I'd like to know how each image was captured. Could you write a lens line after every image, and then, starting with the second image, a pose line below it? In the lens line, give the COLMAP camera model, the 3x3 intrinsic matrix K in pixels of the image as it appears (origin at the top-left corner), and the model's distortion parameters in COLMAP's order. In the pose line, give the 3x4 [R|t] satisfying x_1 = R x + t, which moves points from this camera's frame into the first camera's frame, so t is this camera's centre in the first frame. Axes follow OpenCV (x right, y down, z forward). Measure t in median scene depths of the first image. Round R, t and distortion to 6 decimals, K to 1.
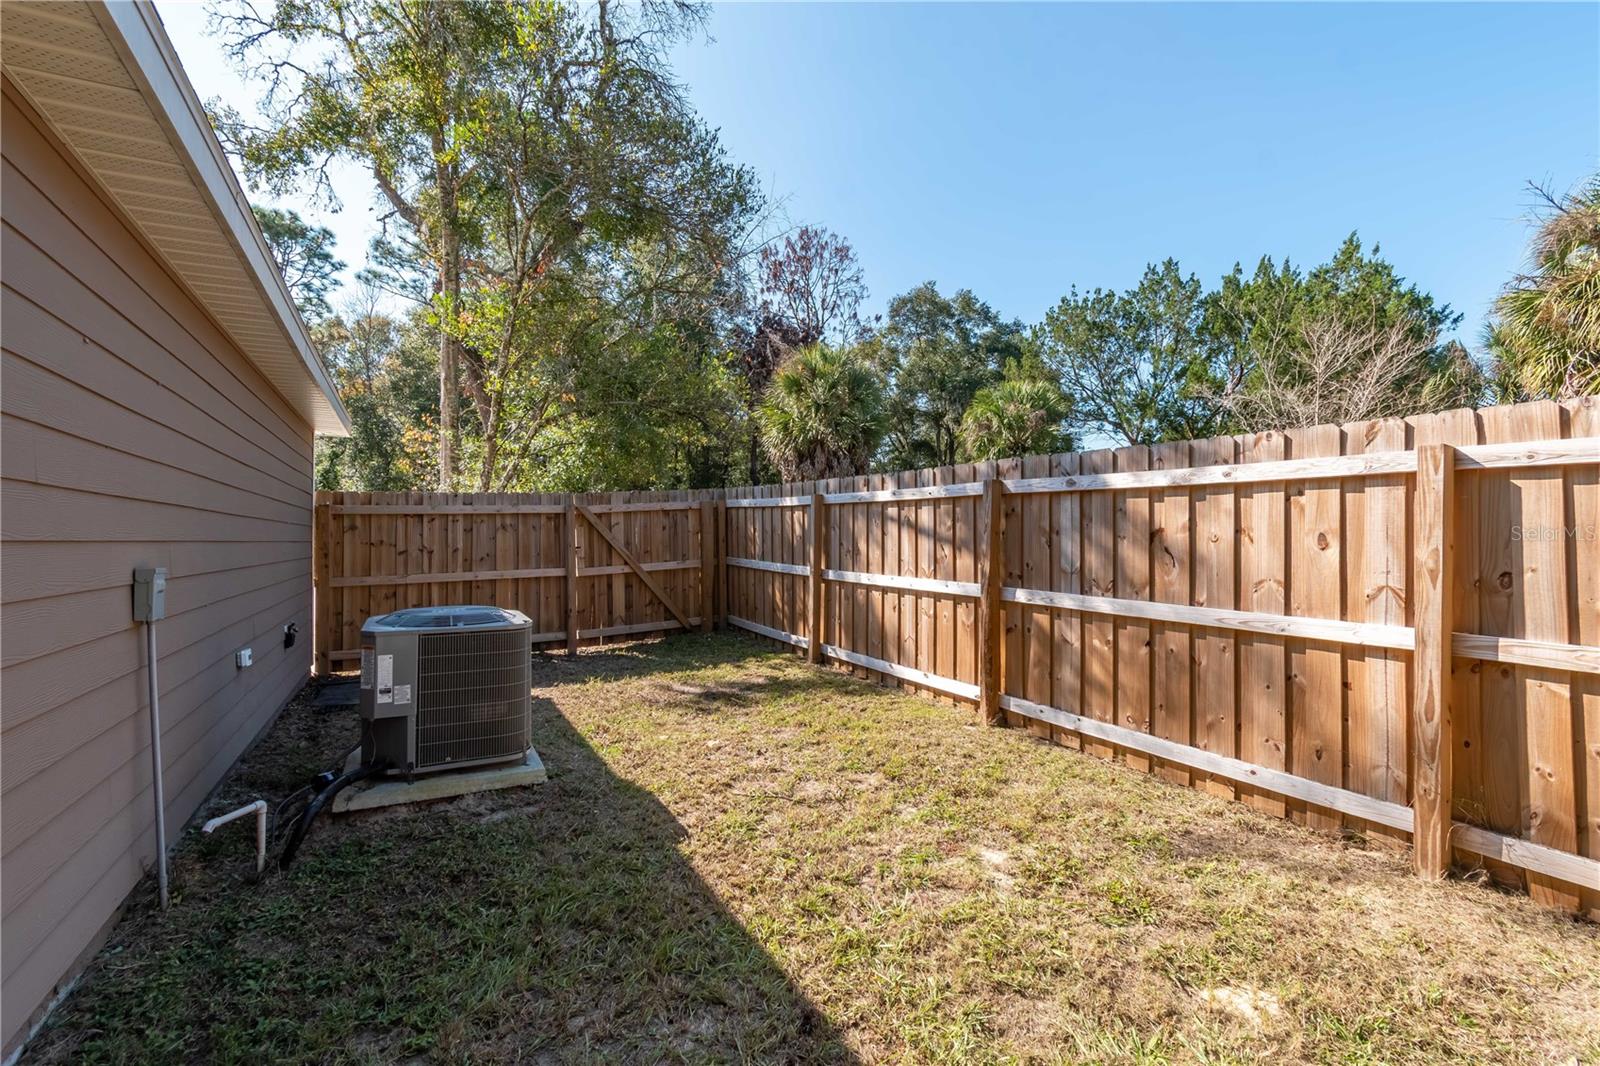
lens RADIAL K [[738.4, 0, 800.0], [0, 738.4, 533.0], [0, 0, 1]] dist [-0.000946, -0.000154]
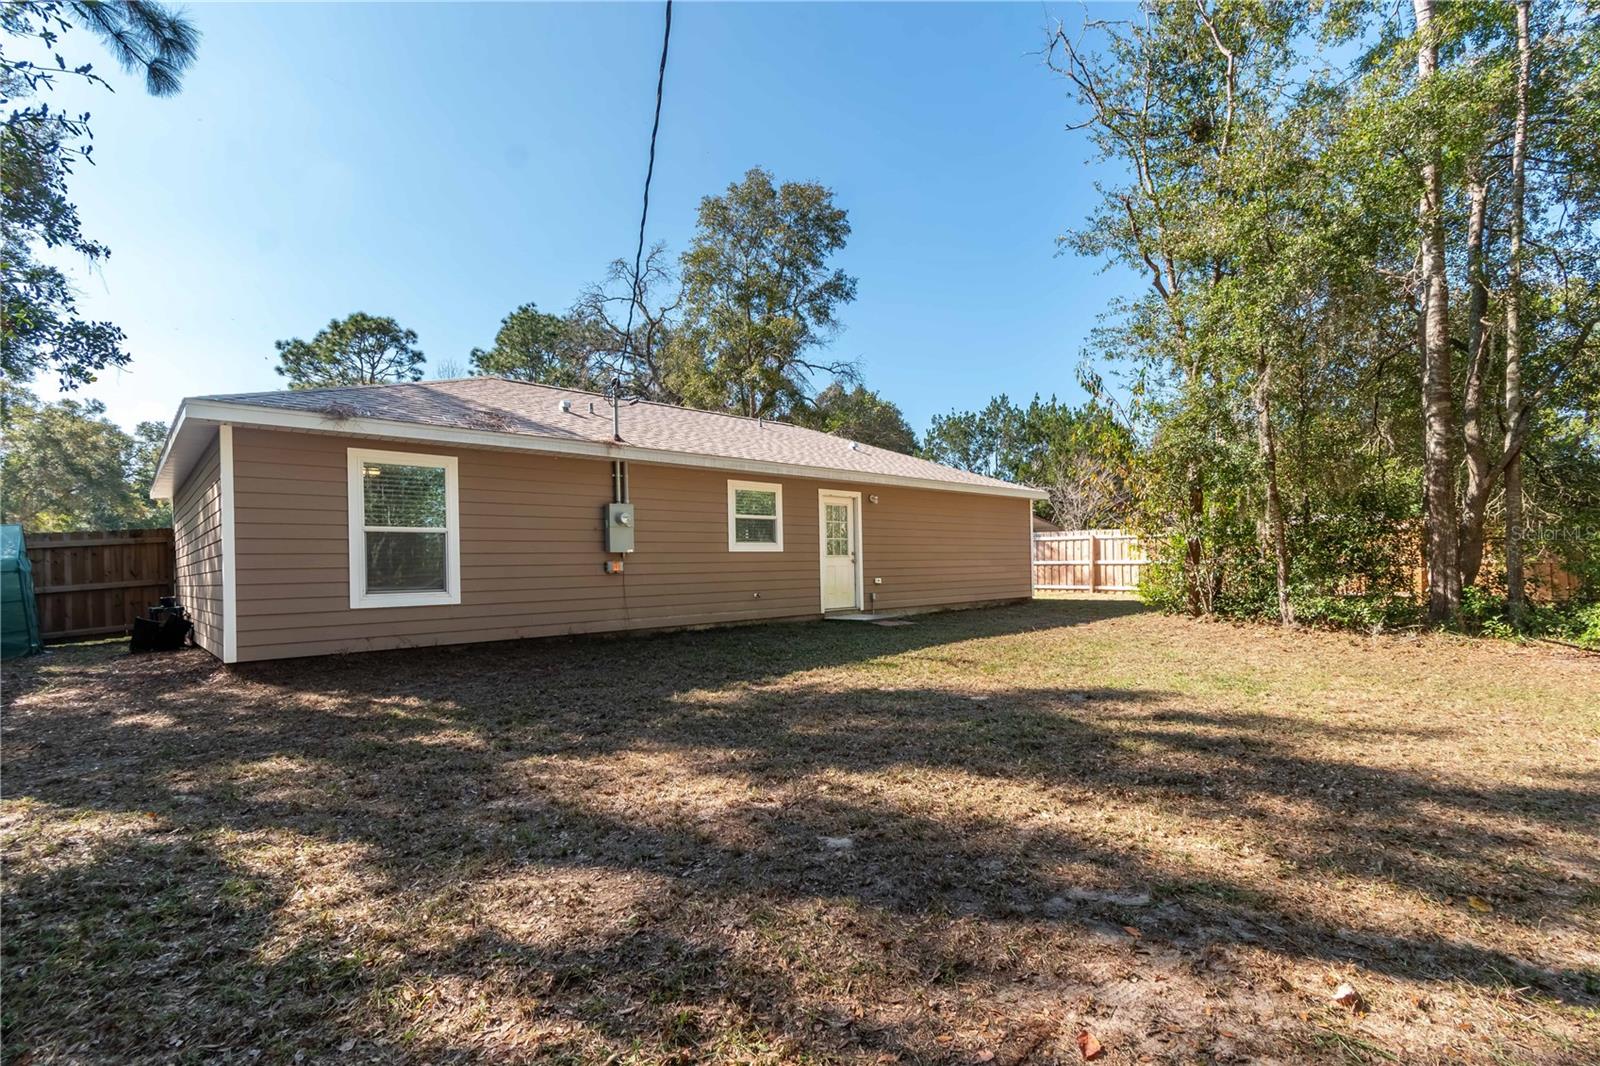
lens RADIAL K [[694.6, 0, 802.1], [0, 694.6, 566.1], [0, 0, 1]] dist [-0.001091, -0.000126]
pose [[0.973413, -0.009294, 0.228870, -2.414708], [0.006671, 0.999903, 0.012231, 0.058849], [-0.228962, -0.010379, 0.973380, -3.468458]]
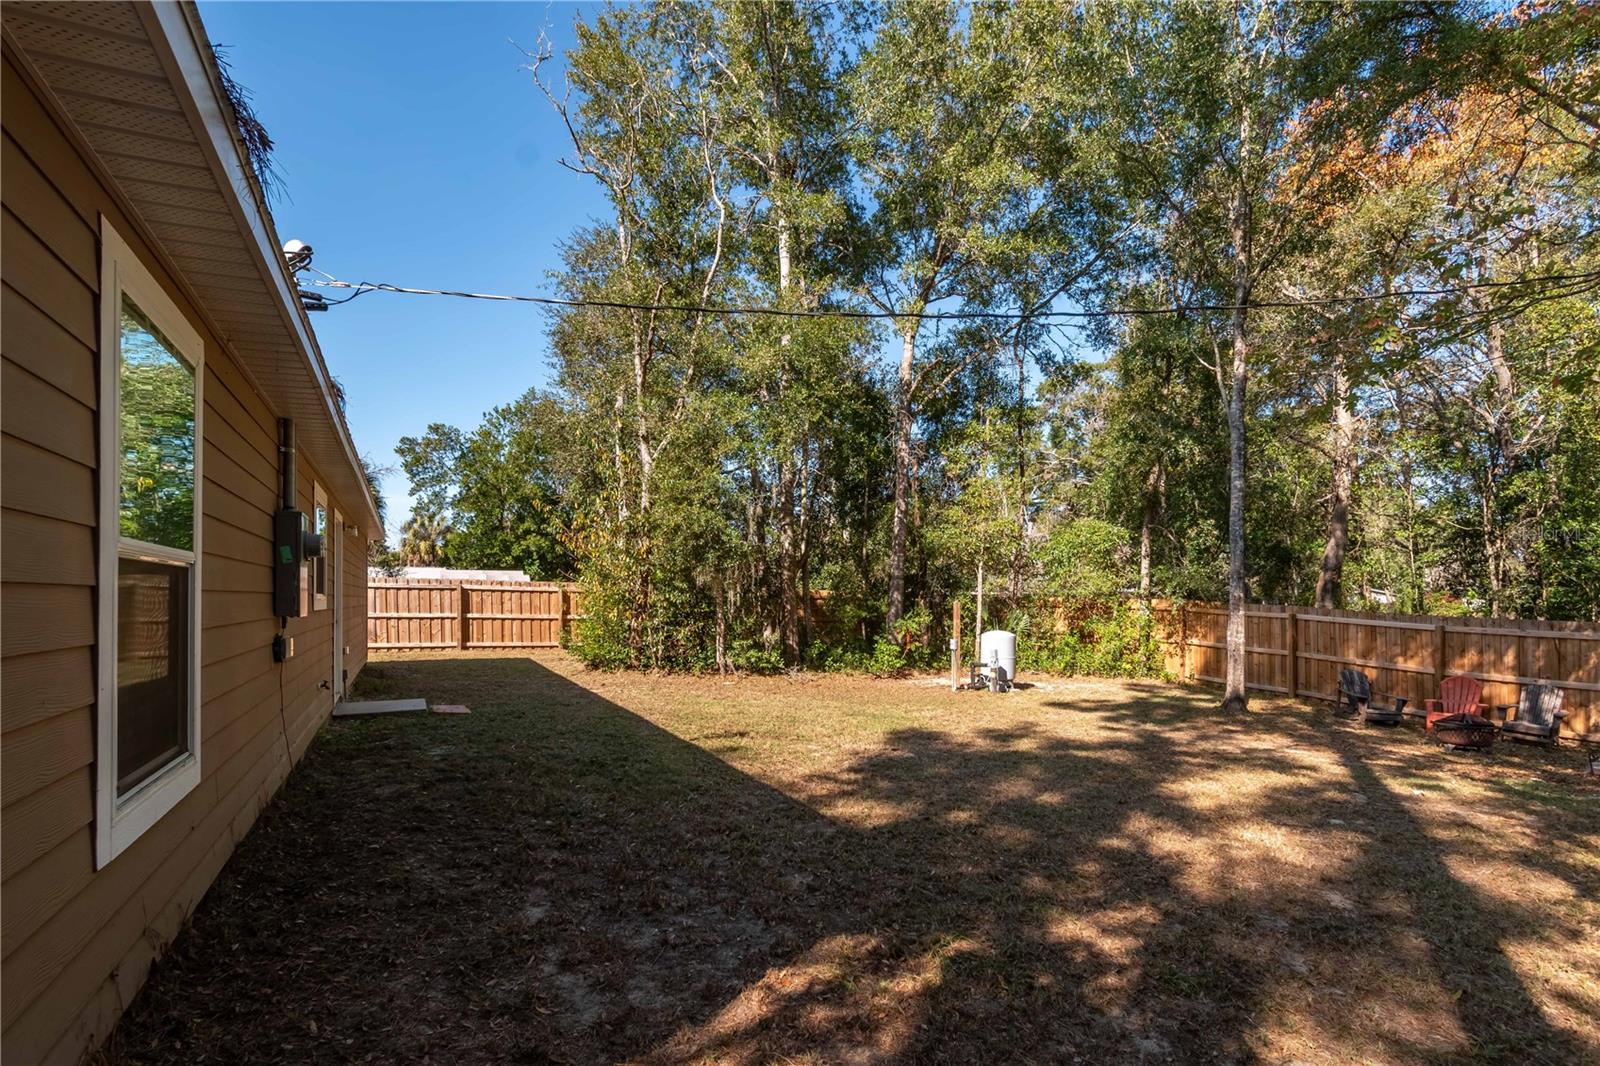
lens RADIAL K [[801.4, 0, 801.5], [0, 801.4, 618.6], [0, 0, 1]] dist [-0.004609, -0.000920]
pose [[0.030879, -0.005255, 0.999509, -3.902397], [-0.023489, 0.999706, 0.005981, 0.046203], [-0.999247, -0.023662, 0.030746, -1.402886]]
